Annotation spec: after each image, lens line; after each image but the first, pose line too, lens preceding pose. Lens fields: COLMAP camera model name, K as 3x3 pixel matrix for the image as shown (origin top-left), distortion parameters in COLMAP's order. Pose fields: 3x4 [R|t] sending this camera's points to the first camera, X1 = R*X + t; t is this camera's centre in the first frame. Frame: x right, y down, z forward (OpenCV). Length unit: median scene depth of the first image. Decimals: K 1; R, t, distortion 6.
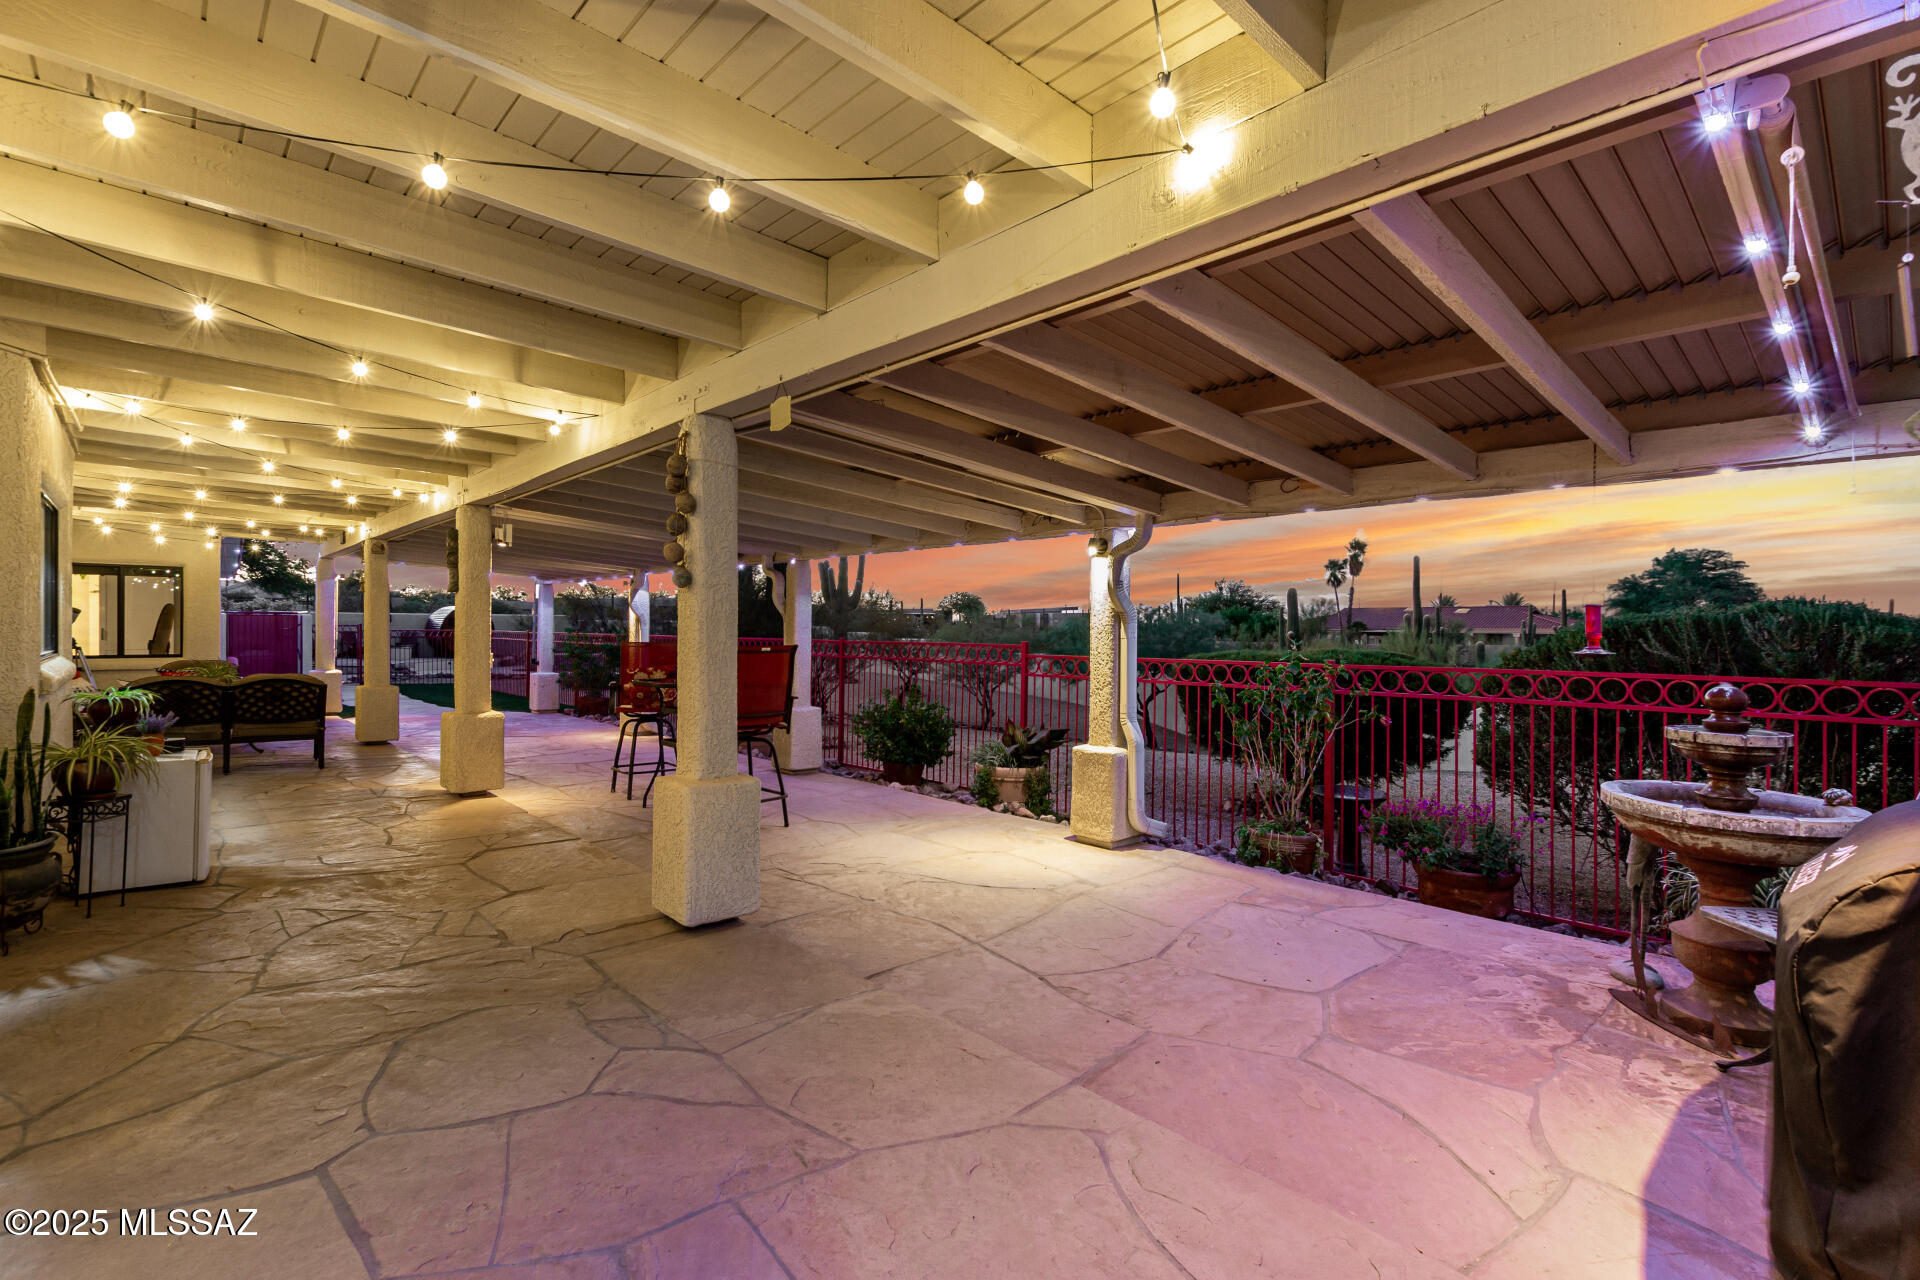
lens RADIAL K [[860.1, 0, 951.3], [0, 860.1, 637.5], [0, 0, 1]] dist [0.002455, -0.002179]
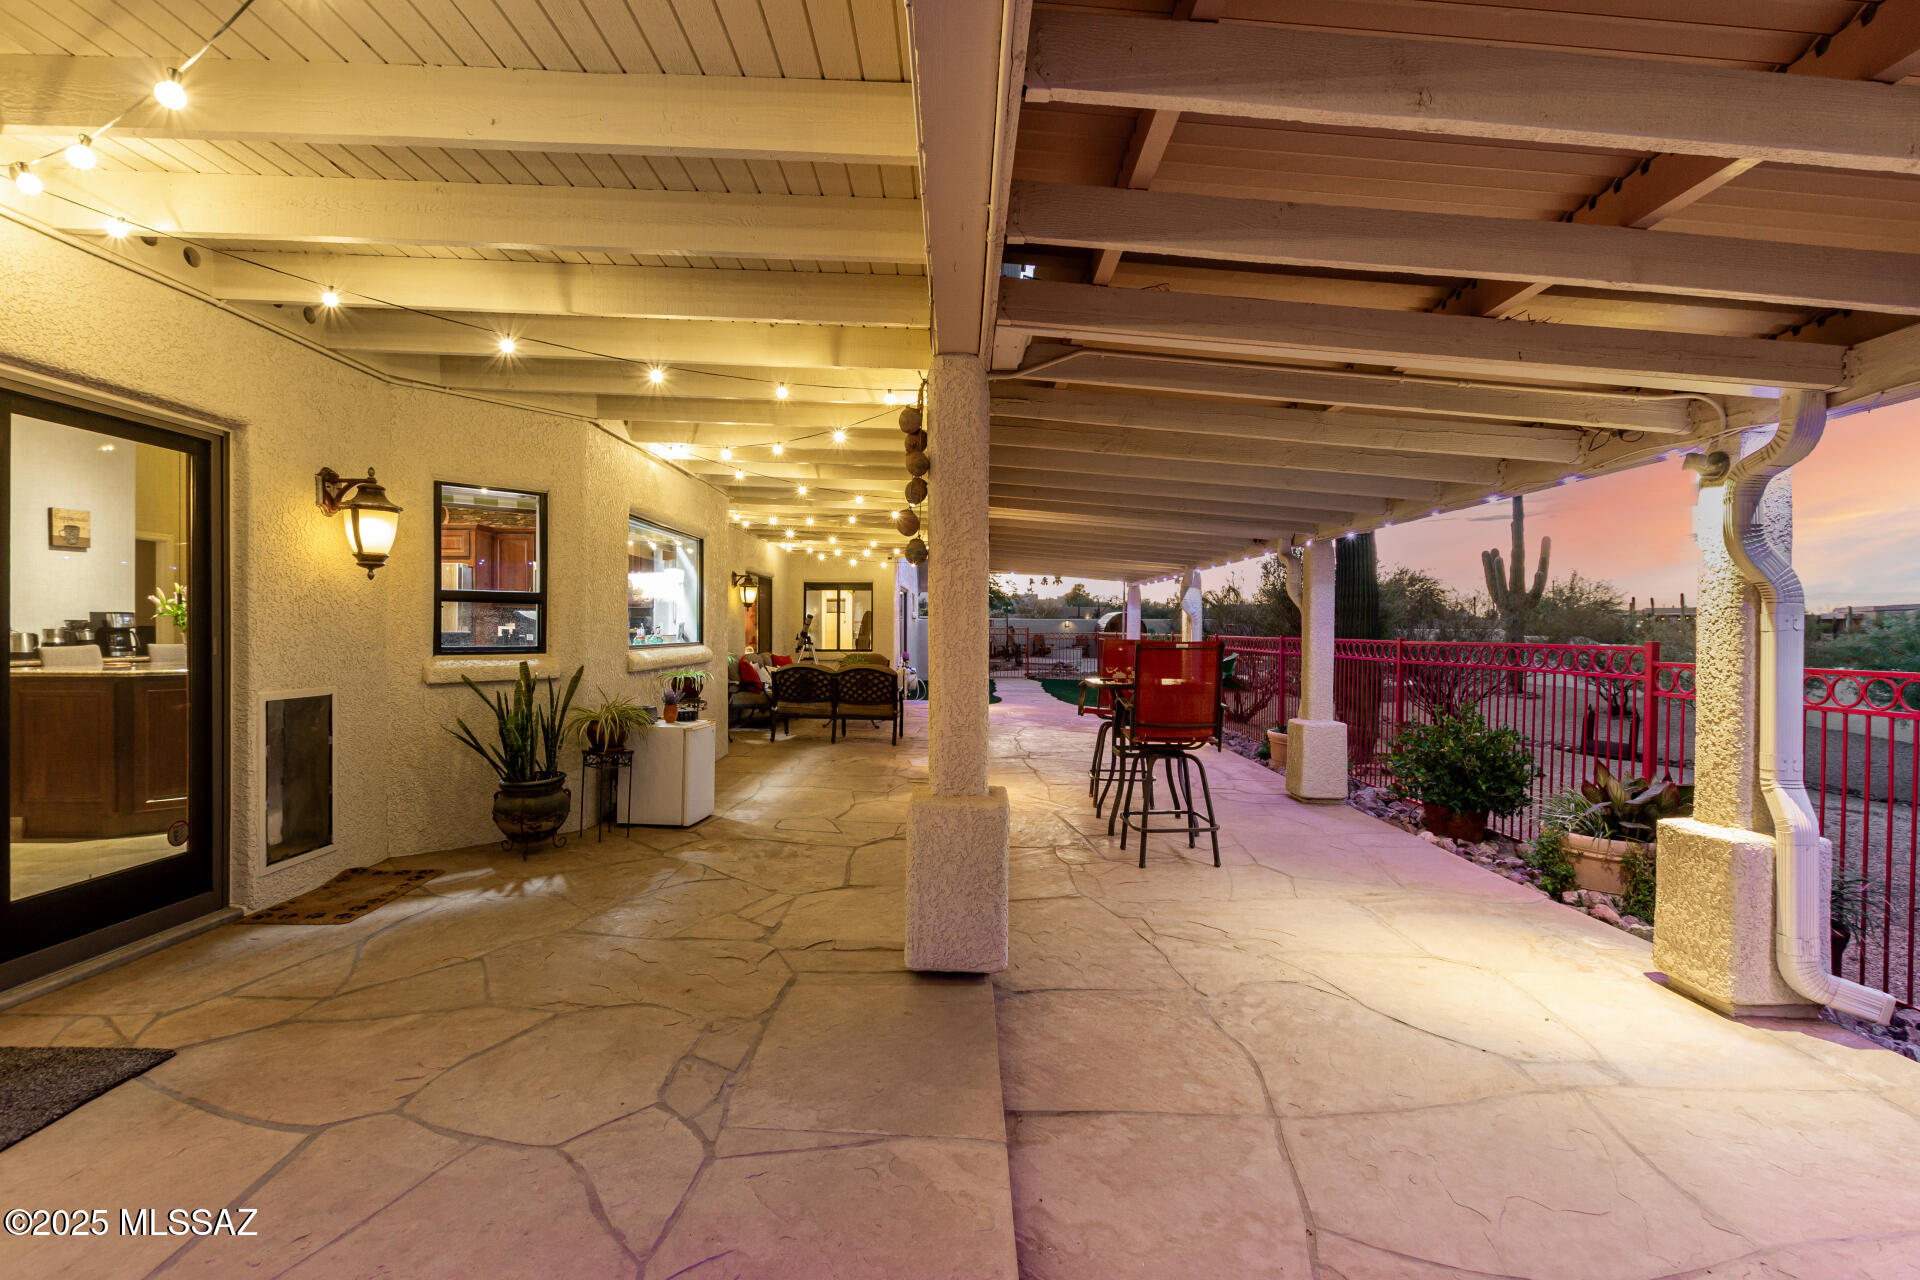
lens RADIAL K [[860.1, 0, 965.0], [0, 860.1, 638.6], [0, 0, 1]] dist [0.002455, -0.002179]
pose [[0.743778, 0.004311, -0.668413, 0.217549], [-0.007089, 0.999974, -0.001439, 0.011276], [0.668389, 0.005809, 0.743789, 0.307824]]
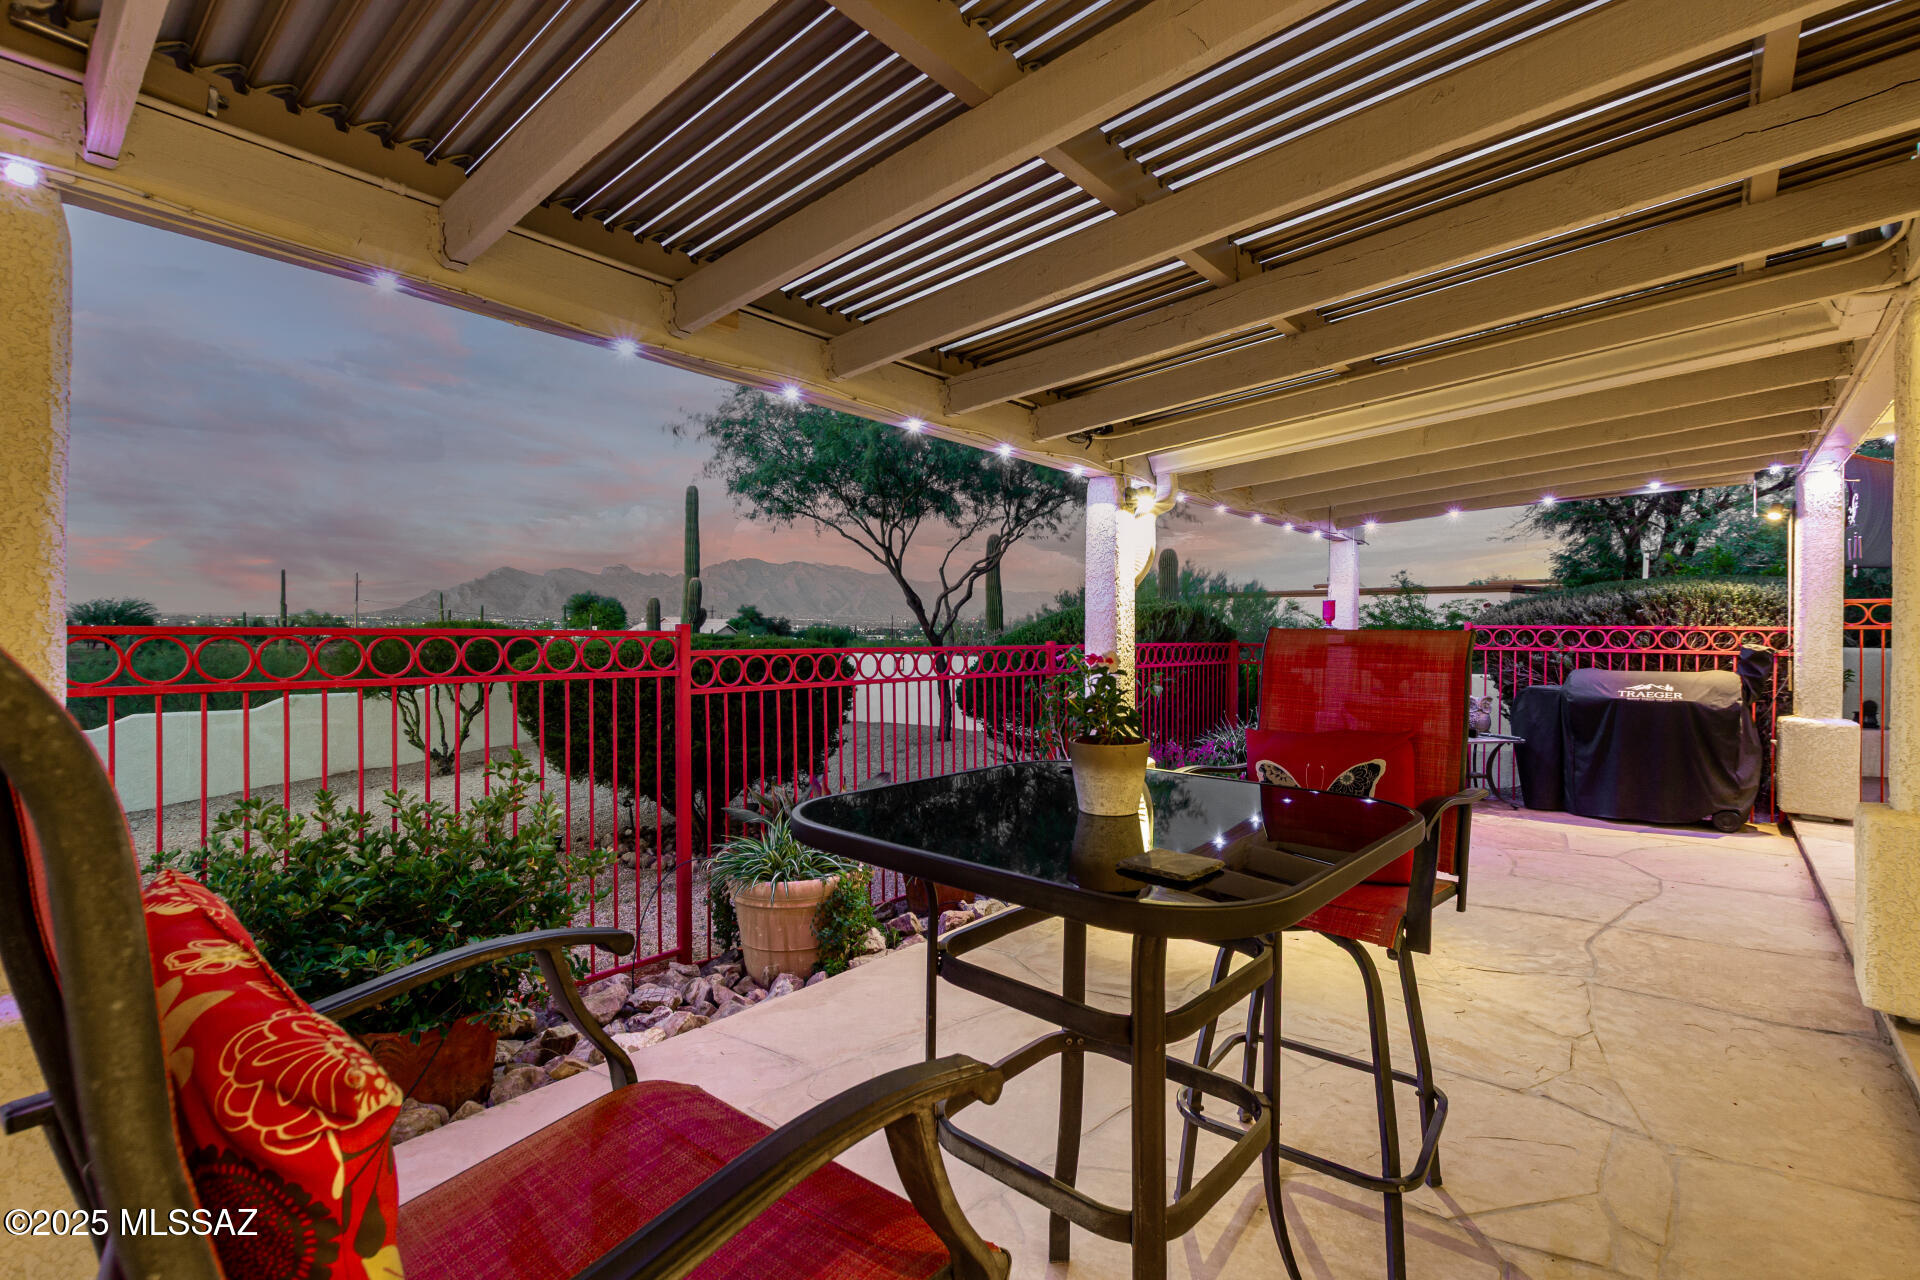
lens RADIAL K [[860.1, 0, 947.0], [0, 860.1, 638.2], [0, 0, 1]] dist [0.002455, -0.002179]
pose [[-0.116144, -0.010775, 0.993174, -0.697442], [0.003573, 0.999930, 0.011266, 0.003918], [-0.993226, 0.004857, -0.116097, 1.493870]]
